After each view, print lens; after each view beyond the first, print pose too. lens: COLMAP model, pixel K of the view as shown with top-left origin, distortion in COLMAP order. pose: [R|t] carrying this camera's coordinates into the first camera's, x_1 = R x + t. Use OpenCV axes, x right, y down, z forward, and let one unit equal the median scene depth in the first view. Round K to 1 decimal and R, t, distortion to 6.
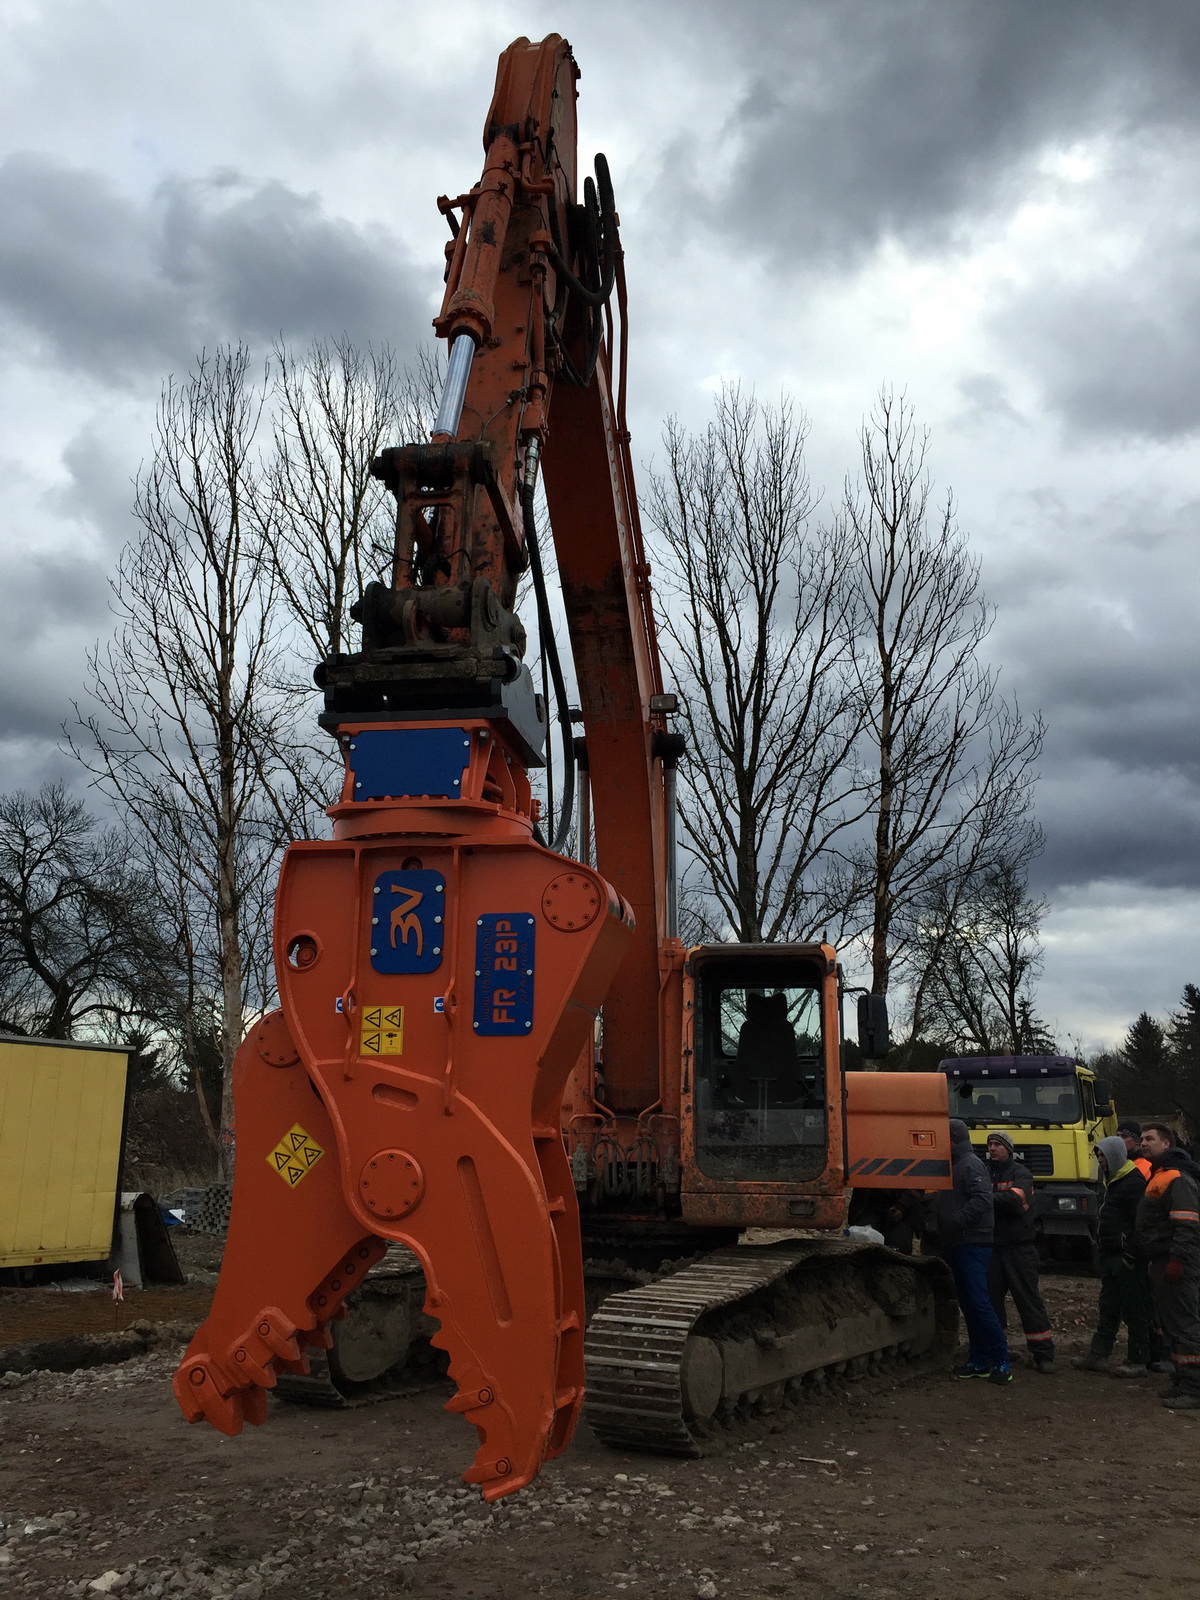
lens RADIAL K [[1375.3, 0, 604.3], [0, 1375.3, 809.1], [0, 0, 1]] dist [0.090444, -0.138967]
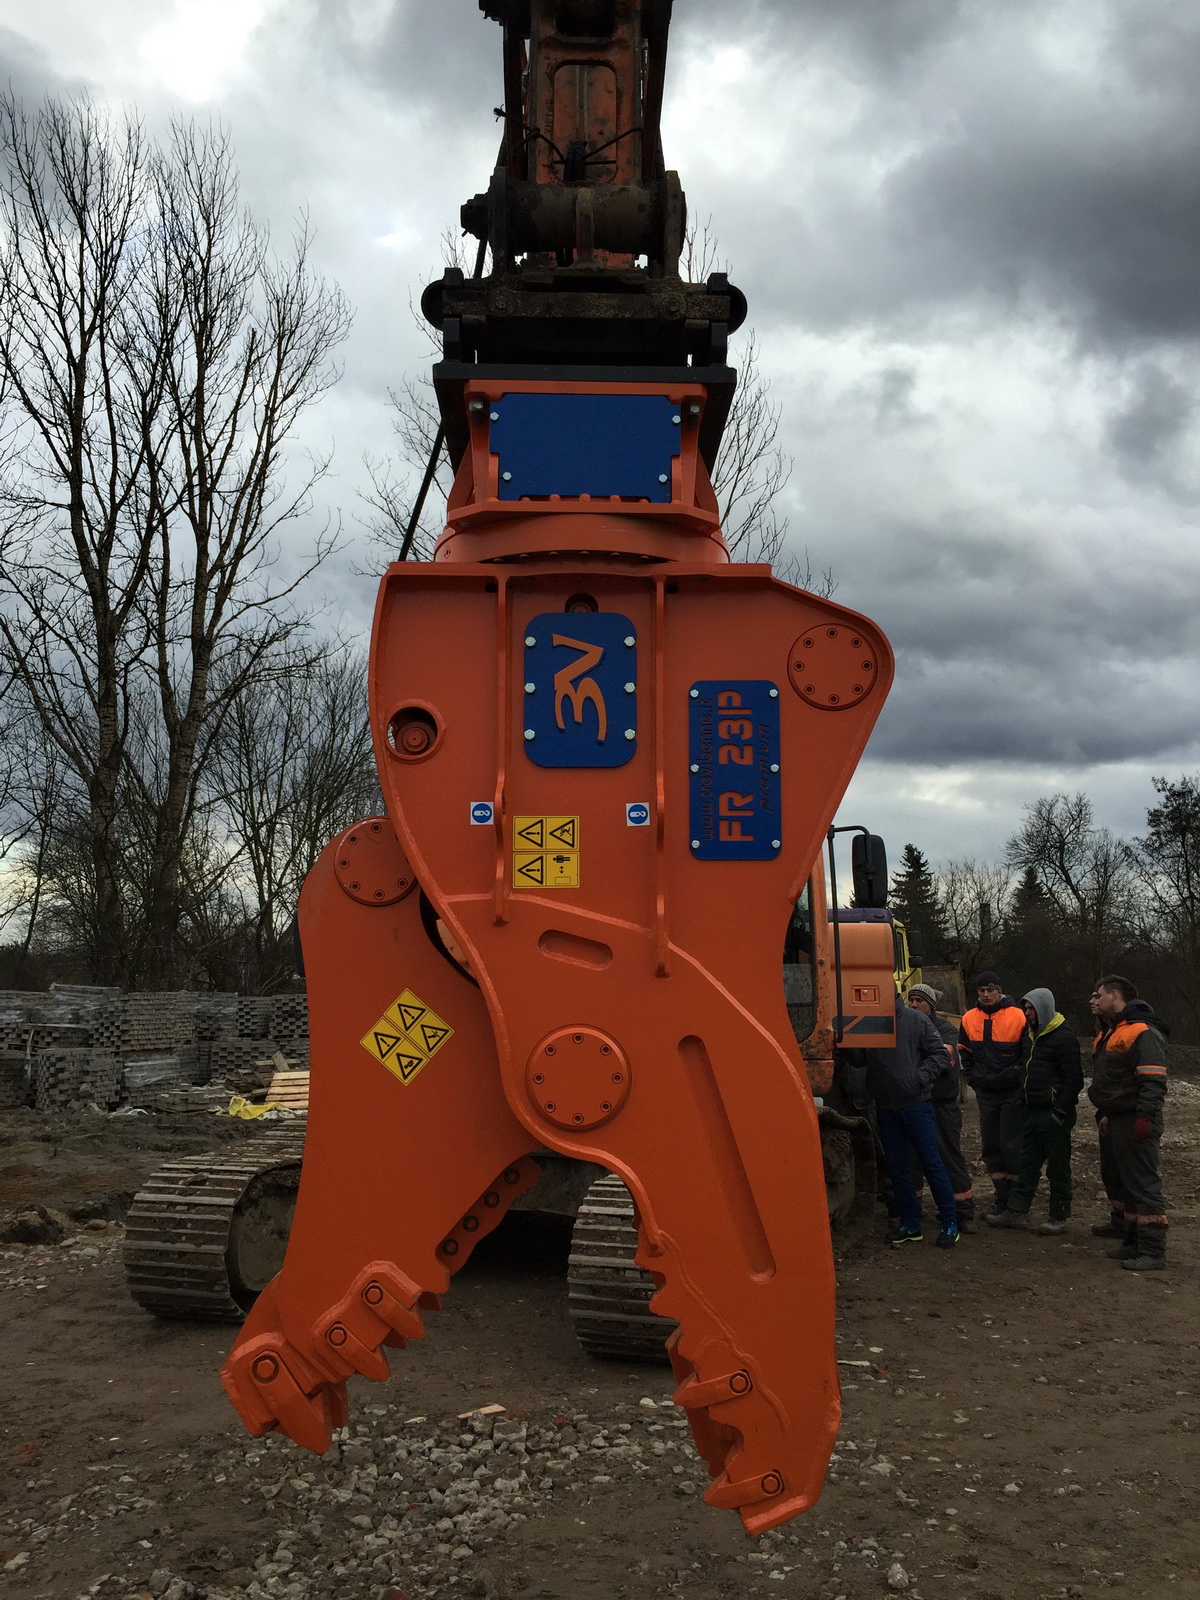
lens RADIAL K [[1375.3, 0, 604.3], [0, 1375.3, 809.1], [0, 0, 1]] dist [0.090444, -0.138967]
pose [[0.981351, 0.013862, 0.191725, -0.255011], [-0.033258, 0.994599, 0.098322, 0.072351], [-0.189326, -0.102865, 0.976511, 0.343257]]
